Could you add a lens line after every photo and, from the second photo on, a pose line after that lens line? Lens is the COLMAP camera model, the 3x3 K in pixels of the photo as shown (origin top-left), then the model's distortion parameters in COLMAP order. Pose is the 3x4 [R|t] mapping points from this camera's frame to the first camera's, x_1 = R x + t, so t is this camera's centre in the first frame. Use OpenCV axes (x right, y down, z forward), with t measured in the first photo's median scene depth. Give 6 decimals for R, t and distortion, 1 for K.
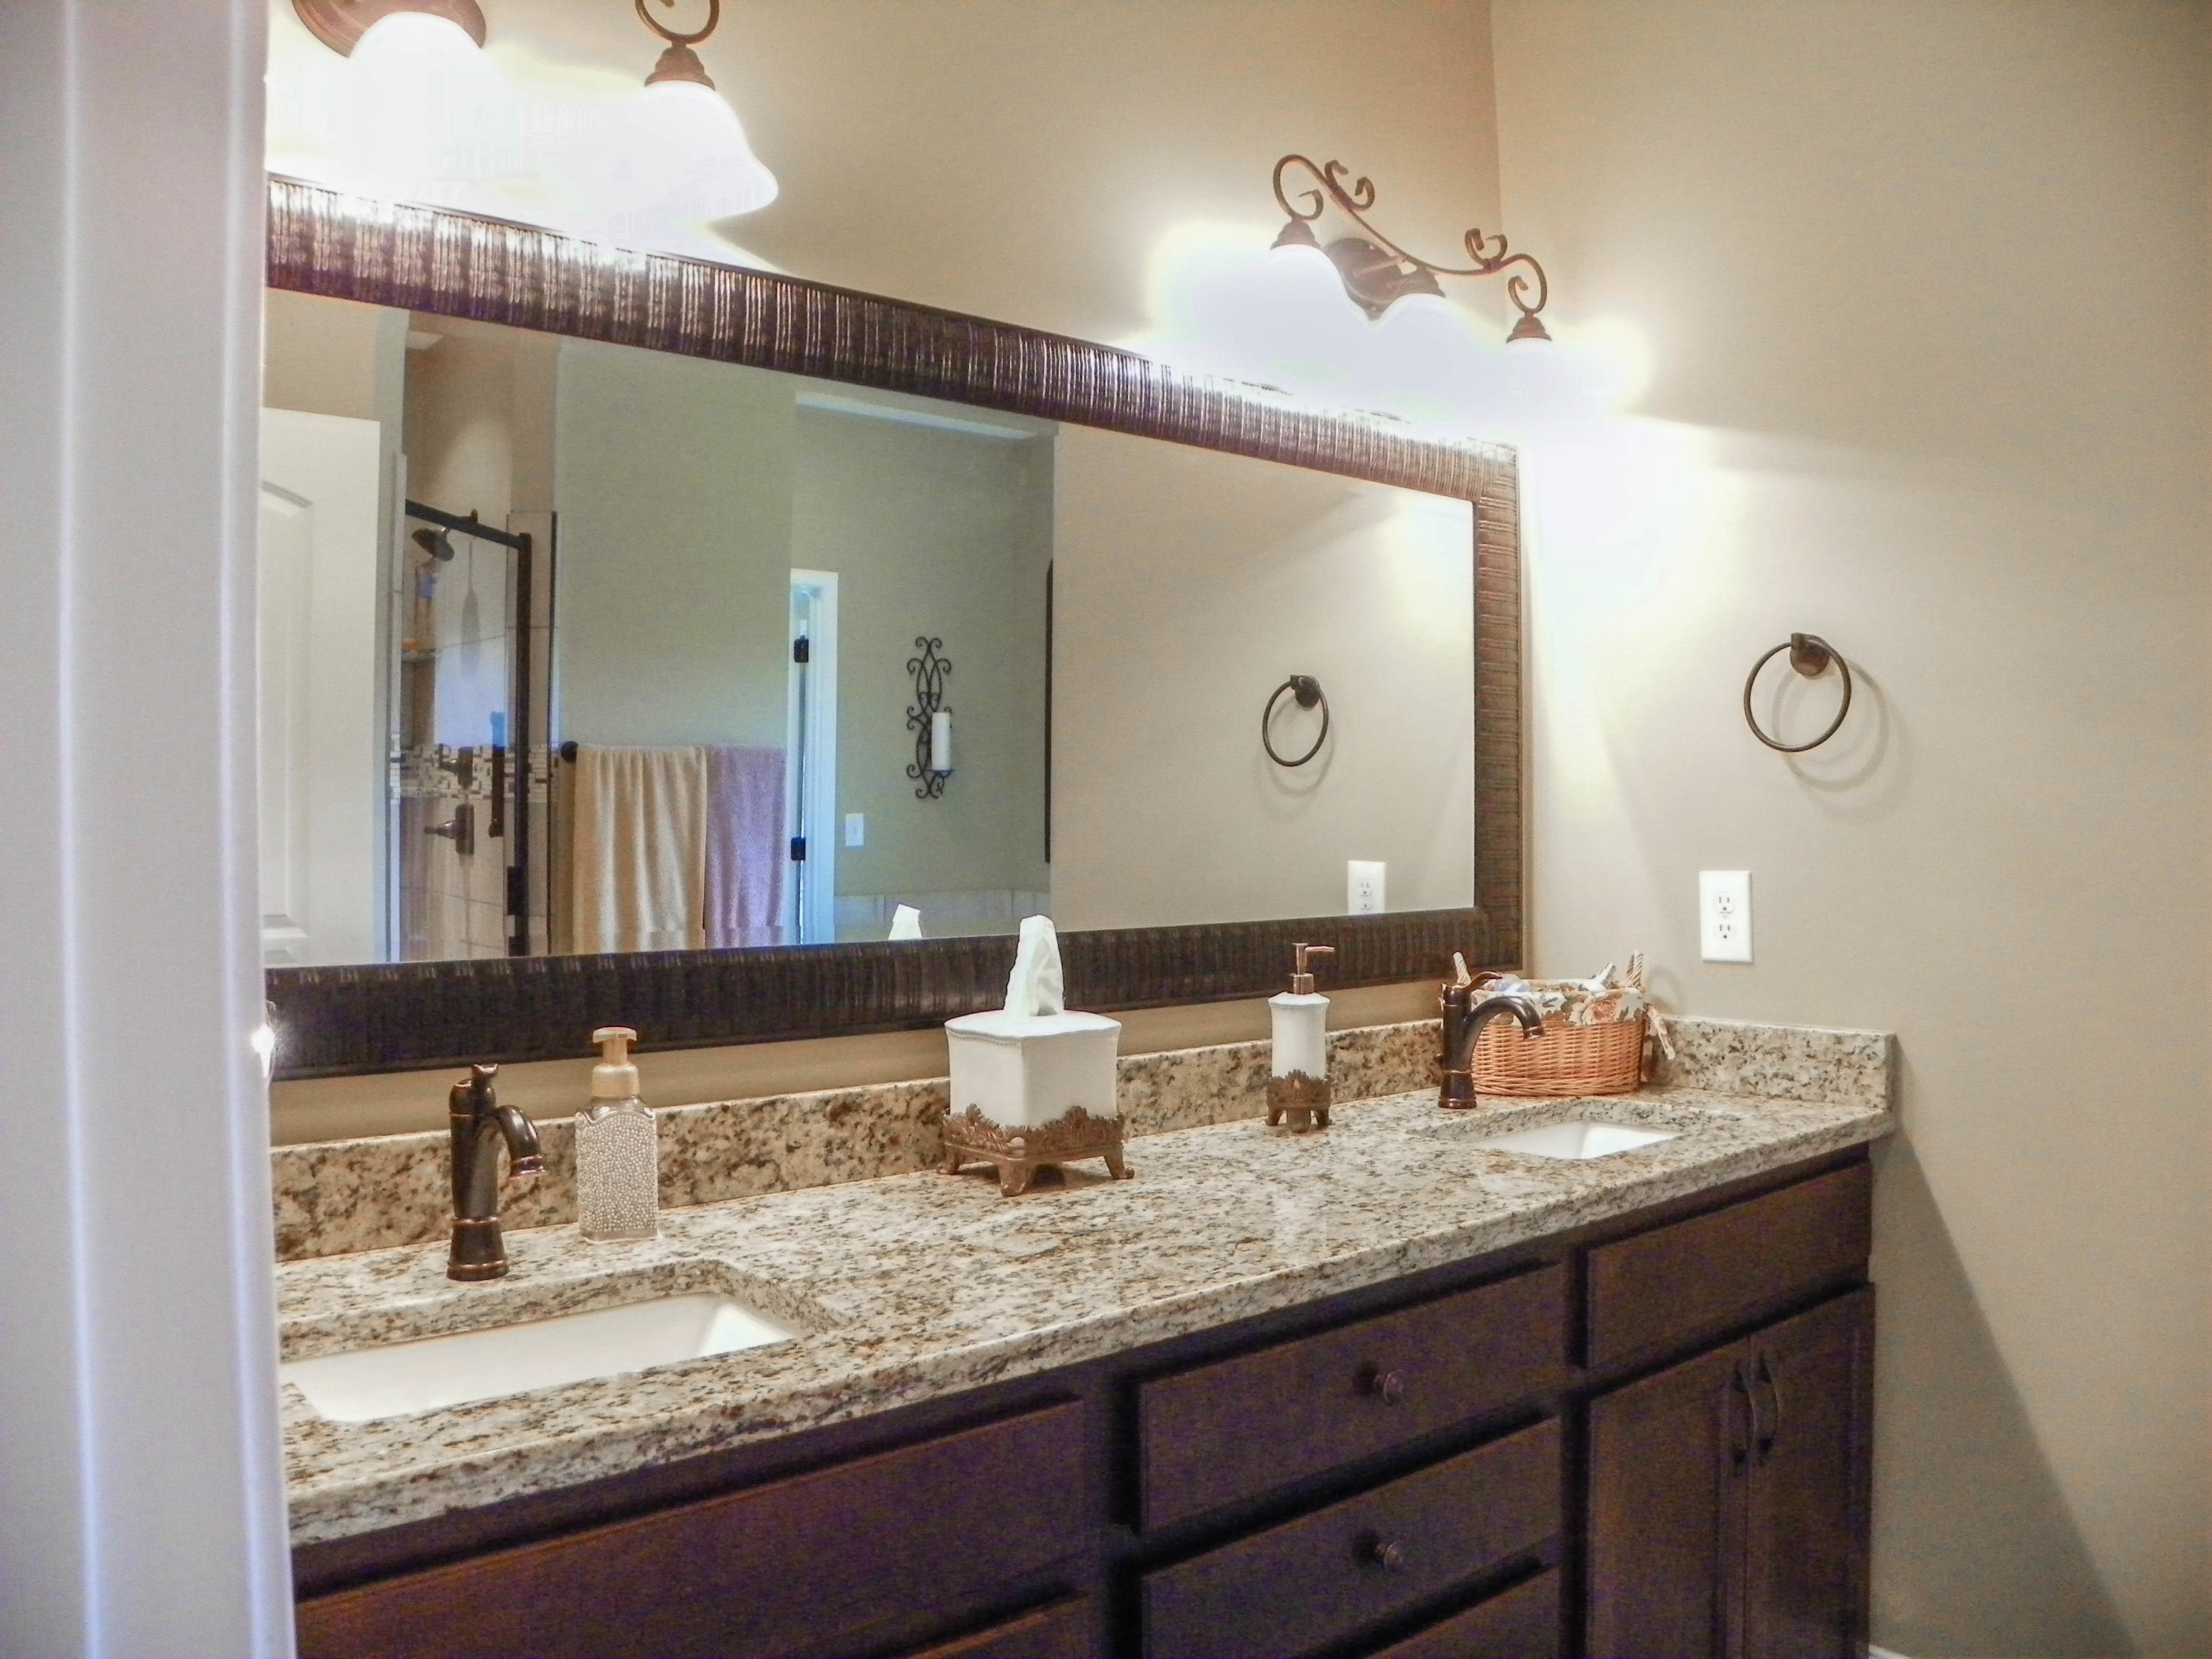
lens RADIAL K [[1707.5, 0, 1101.4], [0, 1707.5, 811.2], [0, 0, 1]] dist [-0.158124, 0.096900]
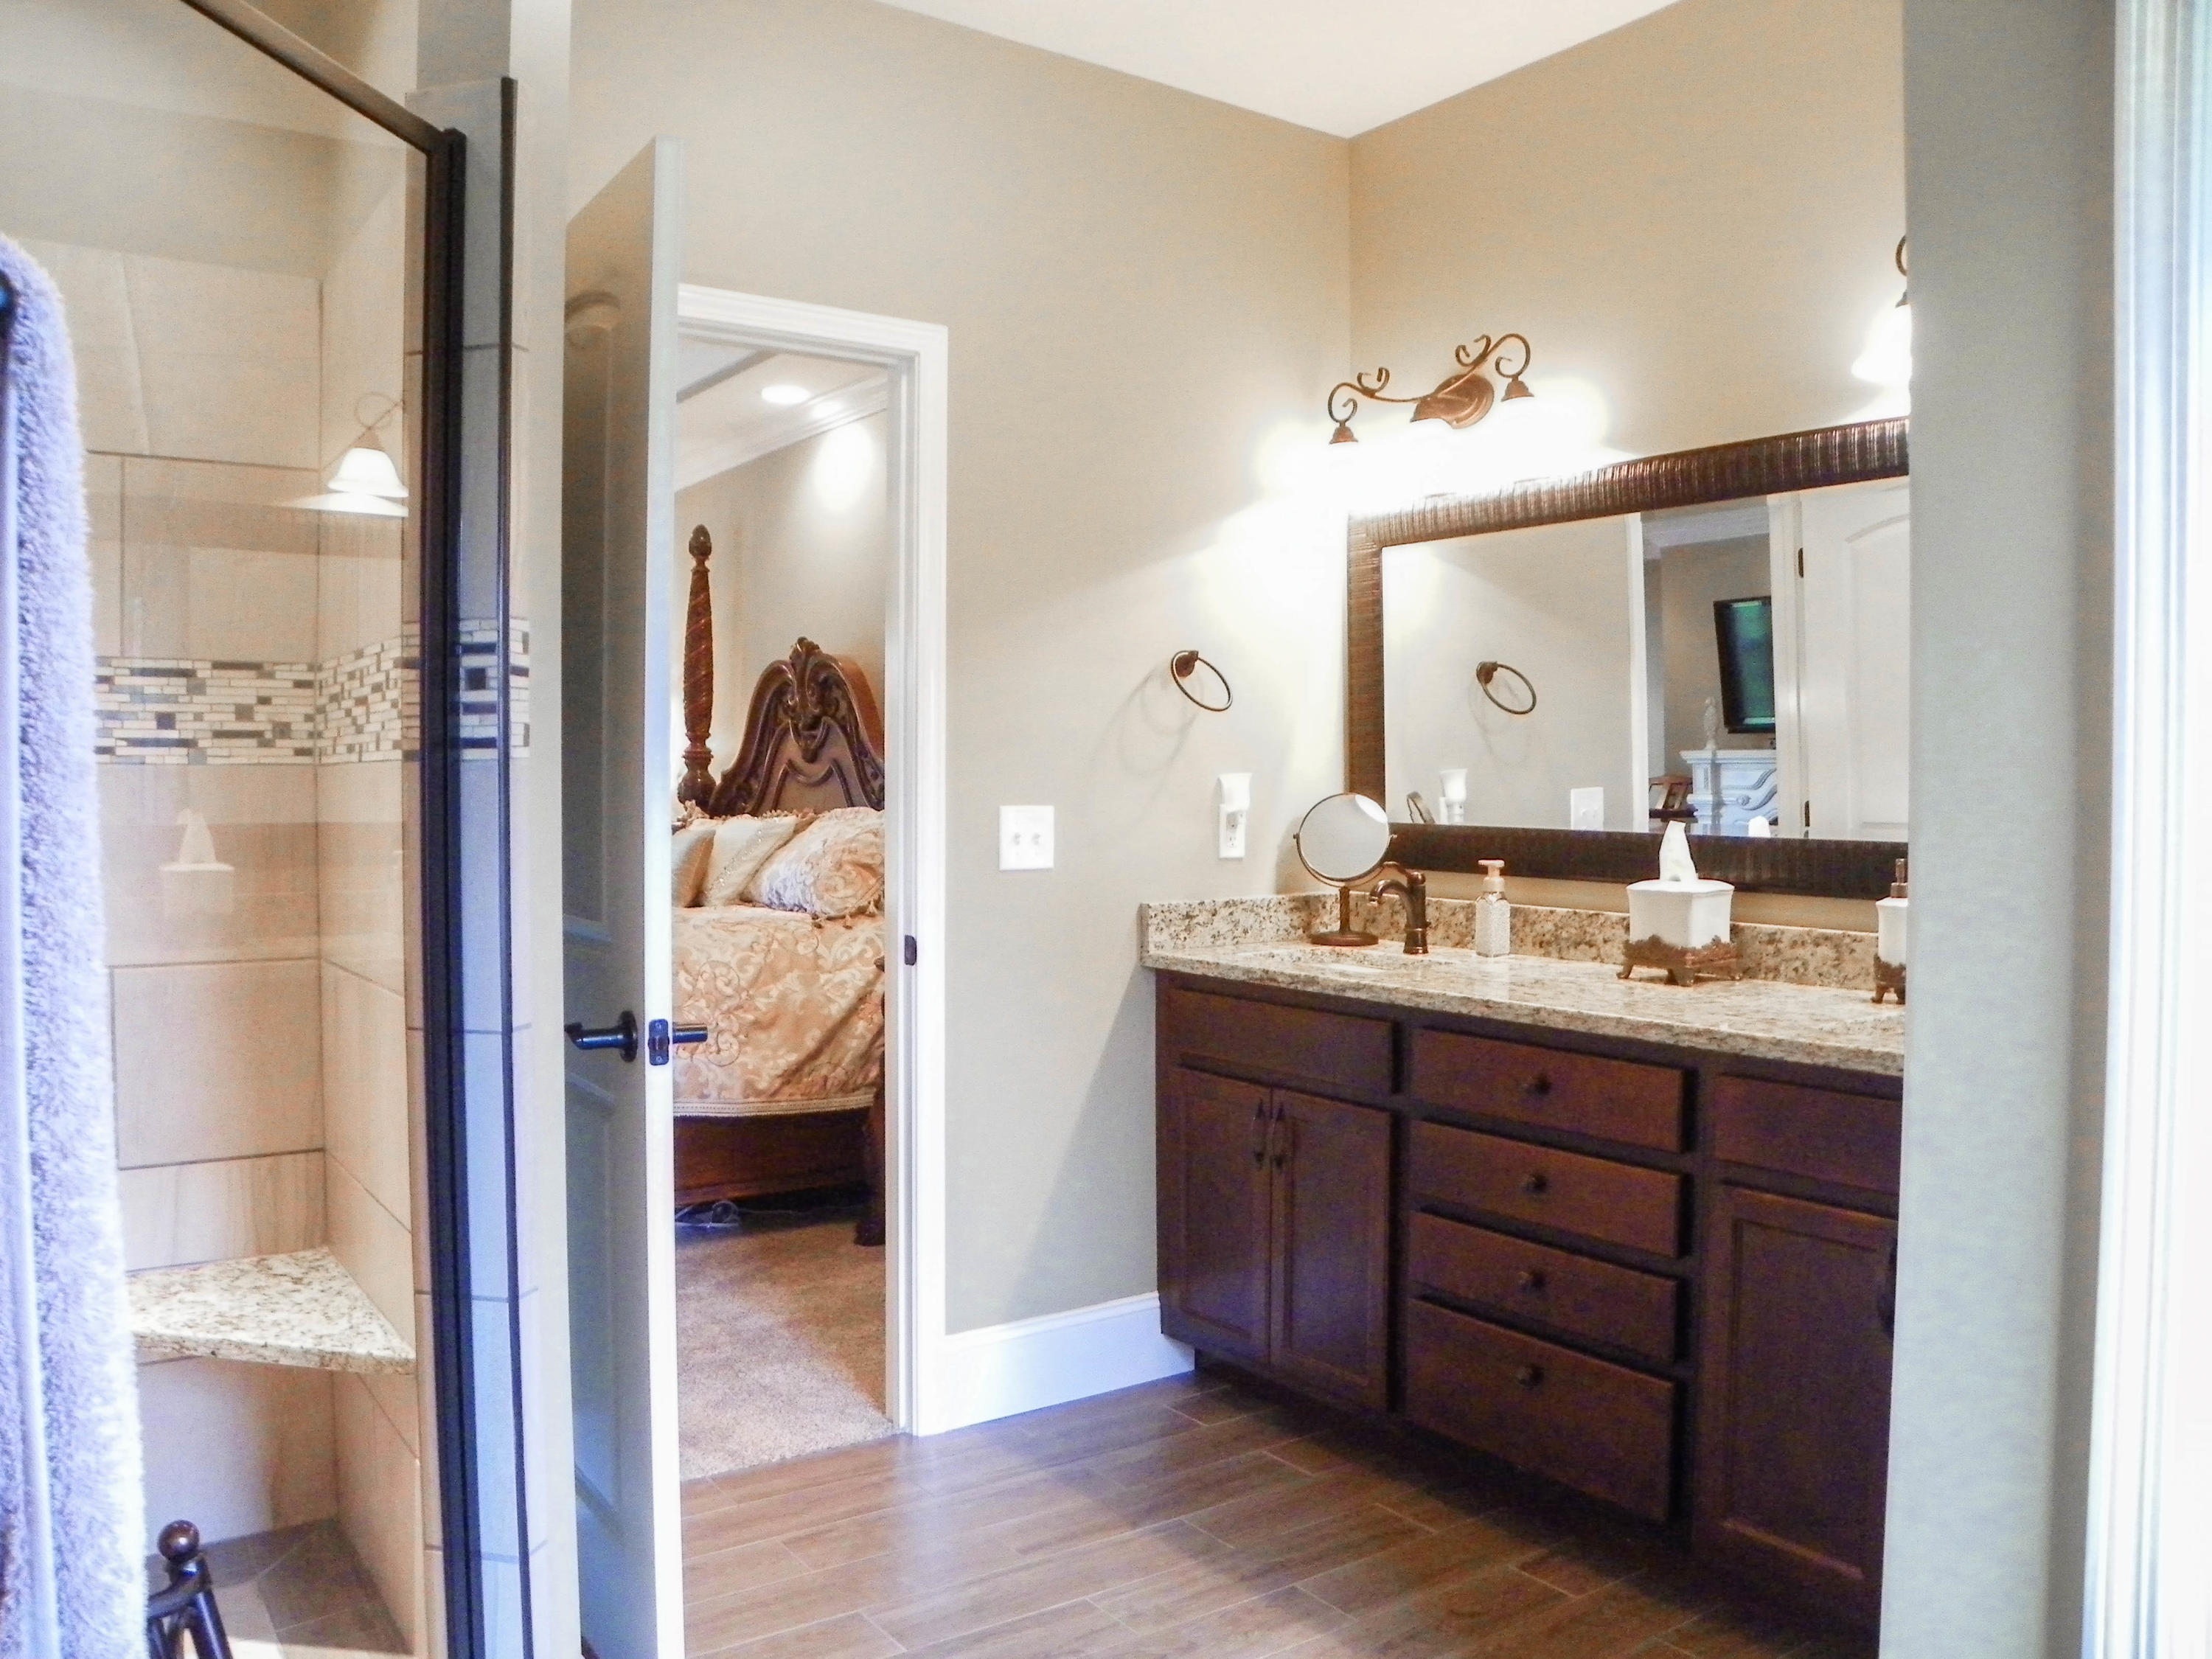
lens RADIAL K [[1707.5, 0, 1100.9], [0, 1707.5, 826.7], [0, 0, 1]] dist [-0.158124, 0.096900]
pose [[-0.073064, 0.040489, -0.996505, 1.780923], [0.014025, 0.999118, 0.039567, -0.008037], [0.997229, -0.011085, -0.073567, 0.608459]]
